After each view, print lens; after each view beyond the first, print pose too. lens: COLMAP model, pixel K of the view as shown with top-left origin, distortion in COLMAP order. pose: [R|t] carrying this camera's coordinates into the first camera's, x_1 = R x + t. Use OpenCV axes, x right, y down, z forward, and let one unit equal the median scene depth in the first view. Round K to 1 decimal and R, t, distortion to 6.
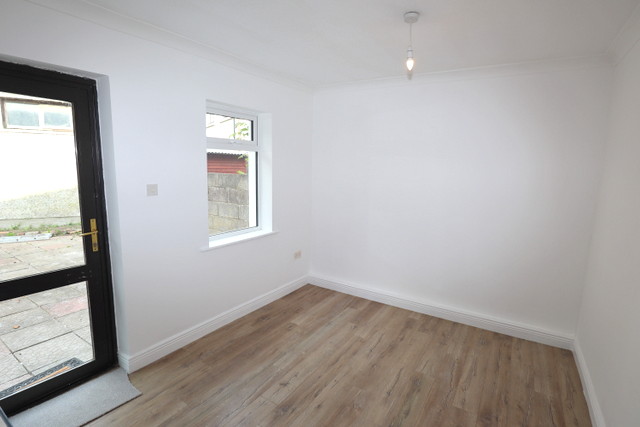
lens RADIAL K [[320.1, 0, 321.7], [0, 320.1, 217.0], [0, 0, 1]] dist [-0.053046, 0.015809]
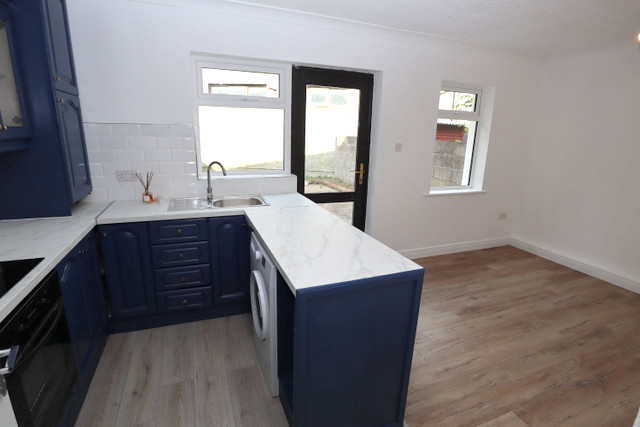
lens RADIAL K [[320.1, 0, 321.7], [0, 320.1, 217.0], [0, 0, 1]] dist [-0.053046, 0.015809]
pose [[0.809988, 0.150530, -0.566798, 0.046846], [-0.102199, 0.987939, 0.116329, 0.076985], [0.577473, -0.036299, 0.815602, -0.328177]]
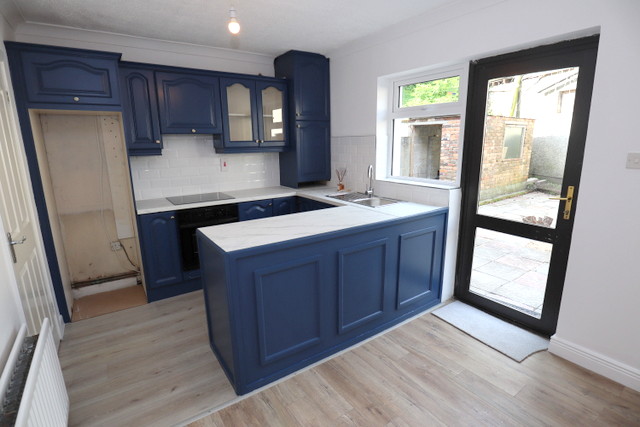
lens RADIAL K [[320.1, 0, 321.7], [0, 320.1, 217.0], [0, 0, 1]] dist [-0.053046, 0.015809]
pose [[-0.392014, 0.192294, -0.899638, 0.334389], [-0.139251, 0.954240, 0.264643, -0.035071], [0.909359, 0.229019, -0.347299, 0.464648]]
